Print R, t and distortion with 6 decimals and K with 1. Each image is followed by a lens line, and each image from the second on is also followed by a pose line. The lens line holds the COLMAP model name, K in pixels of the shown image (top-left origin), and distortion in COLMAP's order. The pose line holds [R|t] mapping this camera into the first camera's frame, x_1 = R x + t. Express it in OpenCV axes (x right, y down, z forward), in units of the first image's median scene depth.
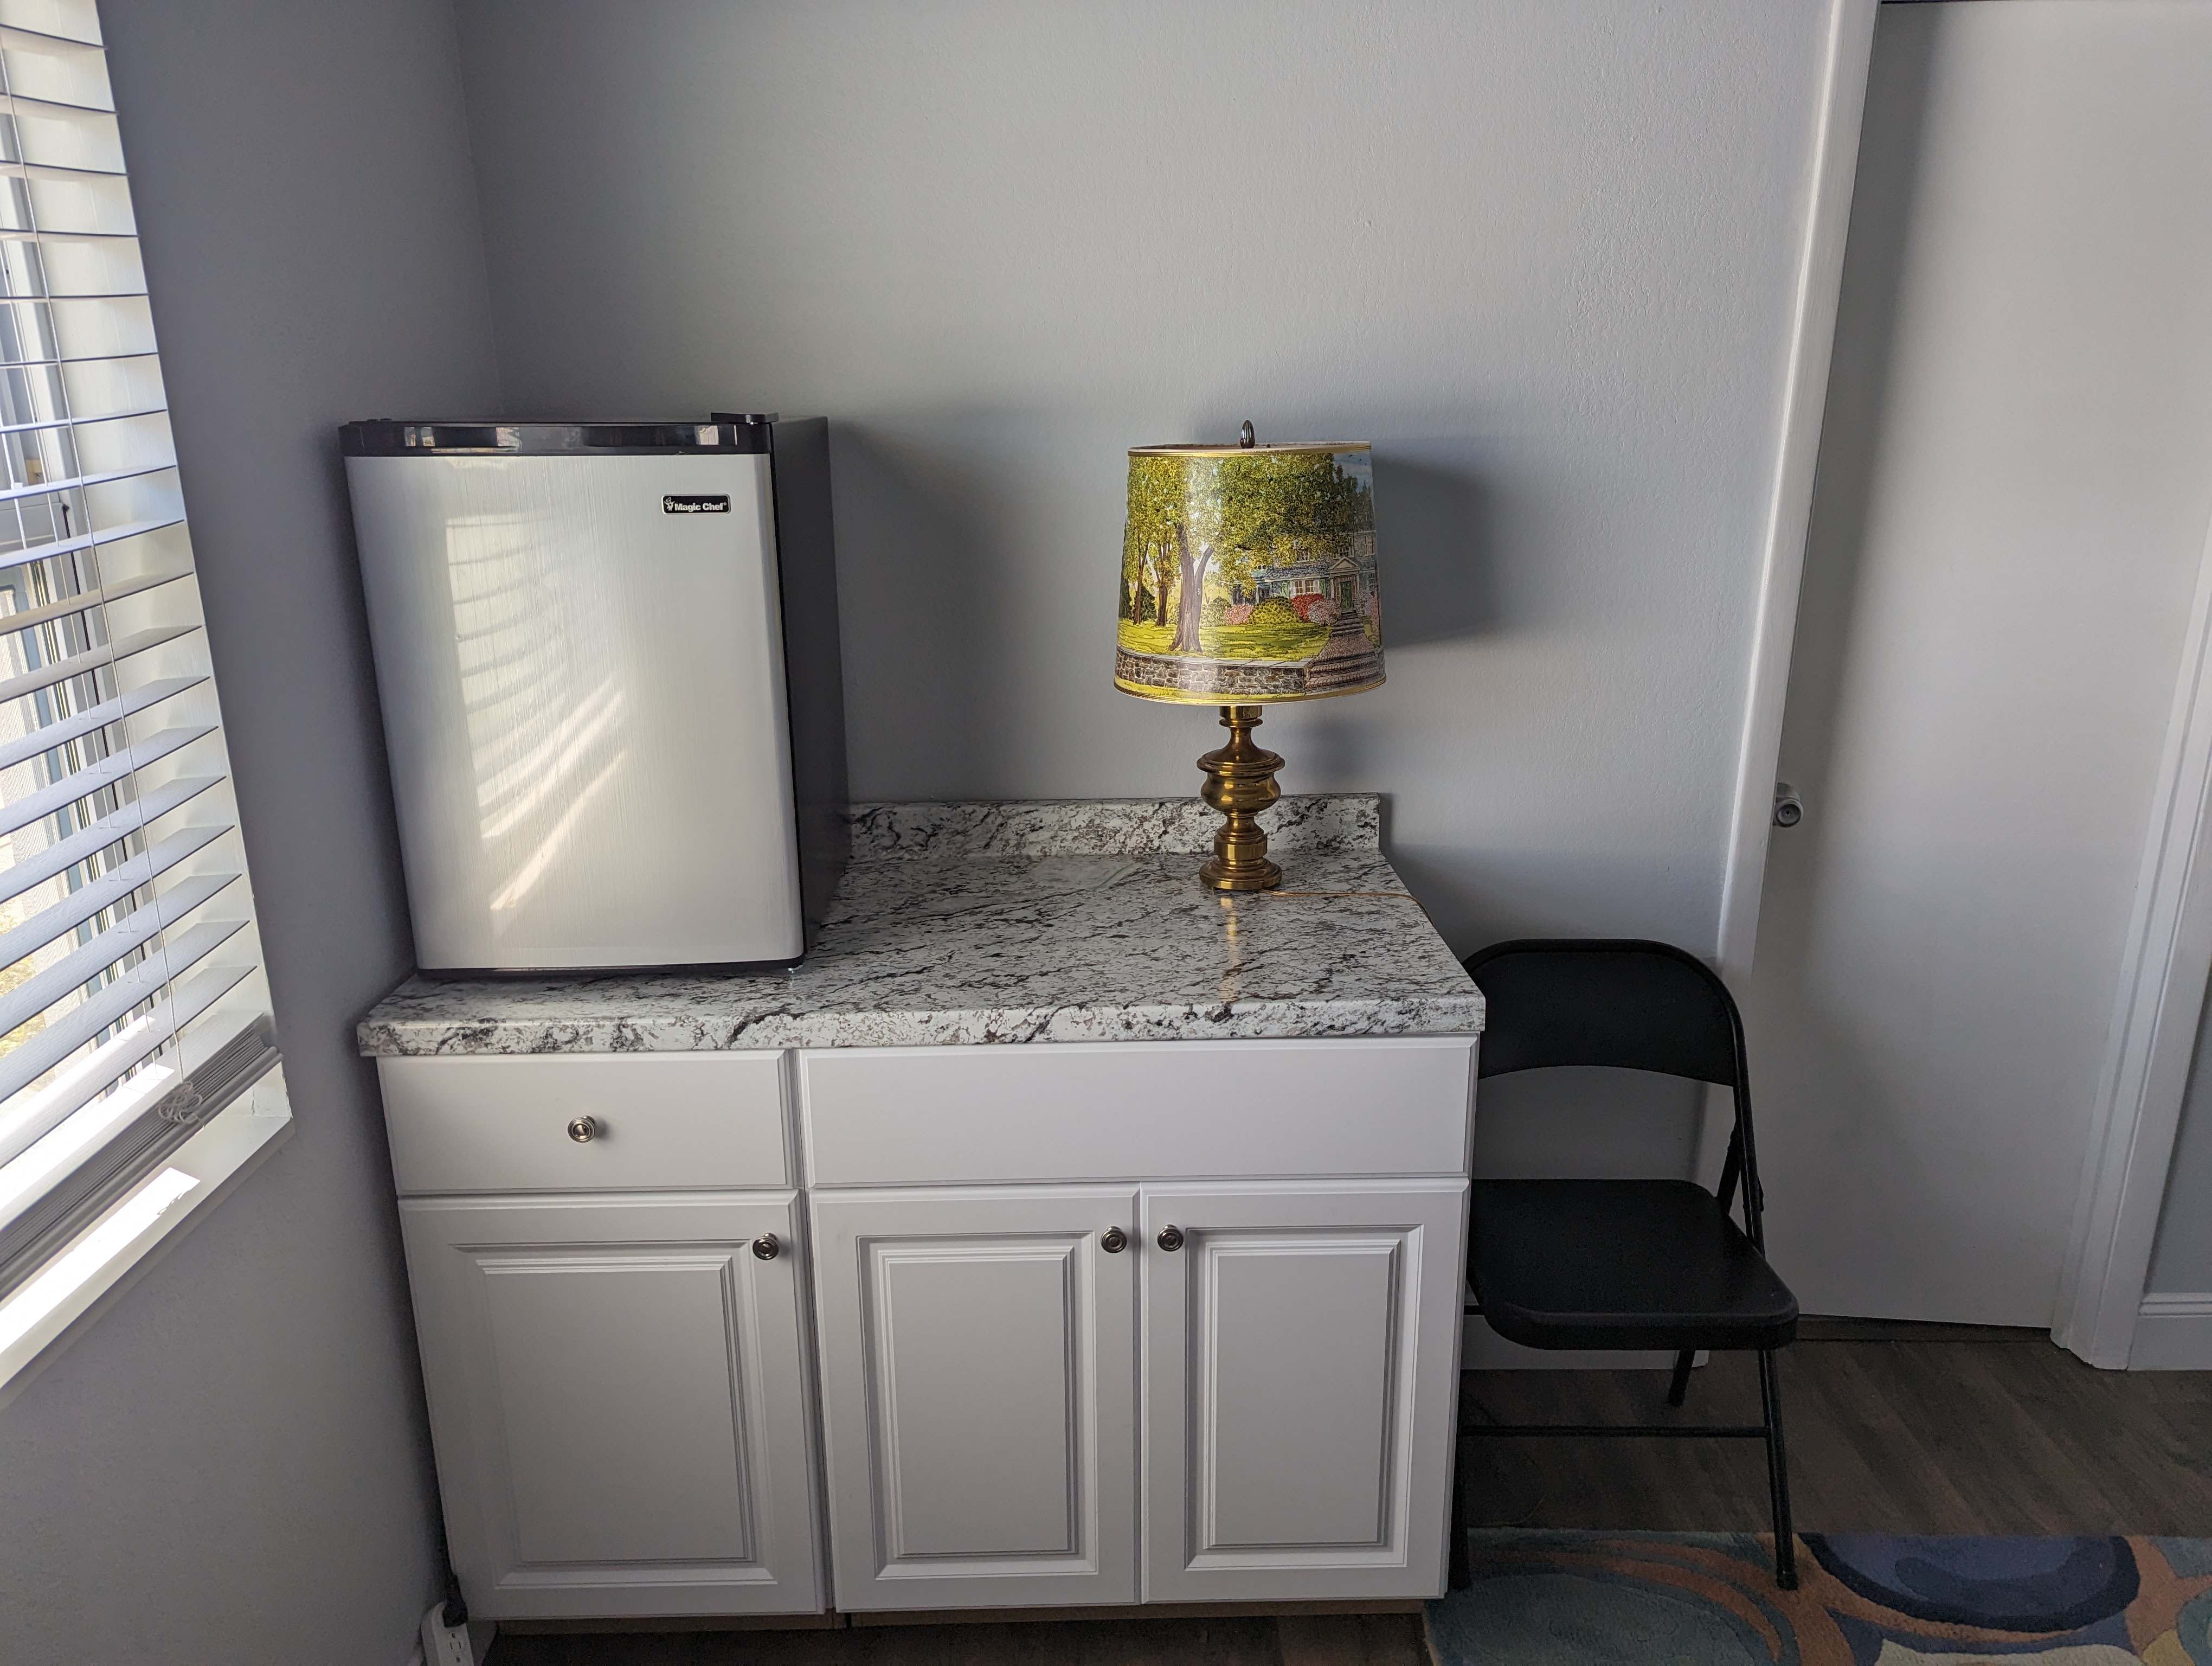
lens RADIAL K [[1589.0, 0, 1106.0], [0, 1589.0, 833.0], [0, 0, 1]] dist [0.002495, 0.000292]
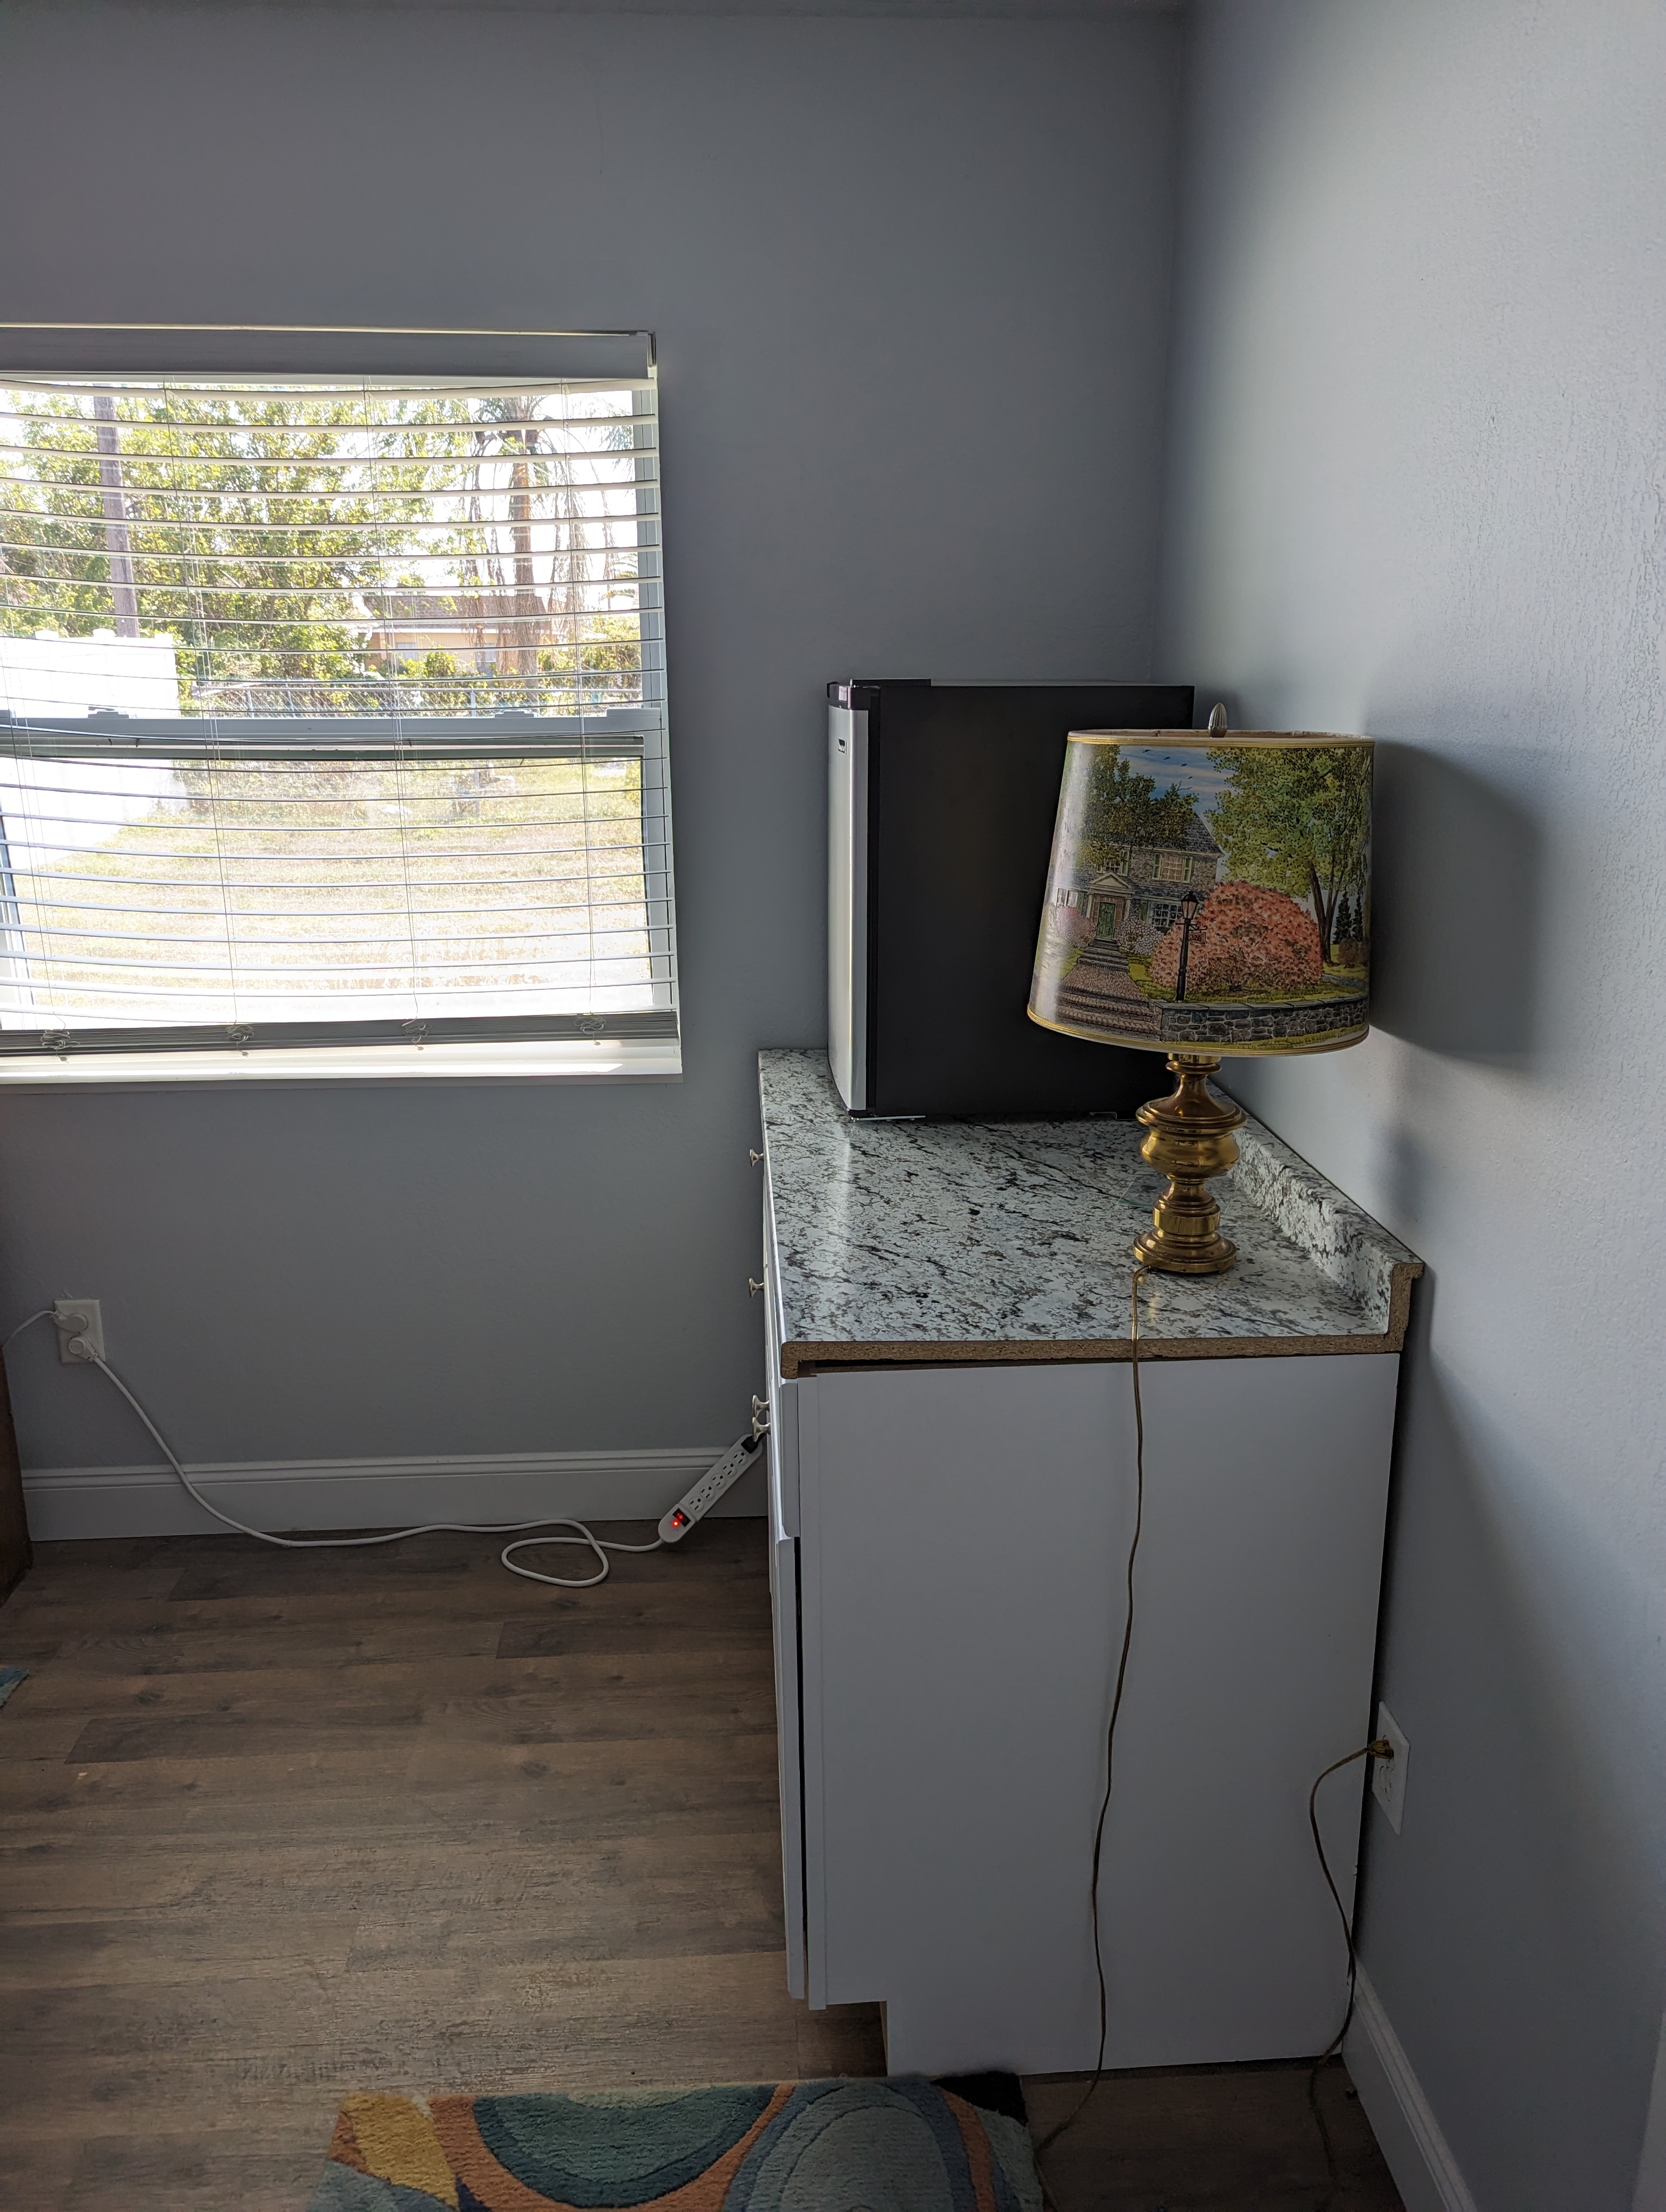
lens RADIAL K [[1589.0, 0, 833.0], [0, 1589.0, 1106.0], [0, 0, 1]] dist [0.002495, 0.000292]
pose [[0.054114, 0.289036, -0.955788, 0.924983], [-0.280001, 0.923180, 0.263322, -0.230612], [0.958473, 0.253372, 0.130887, 0.763628]]
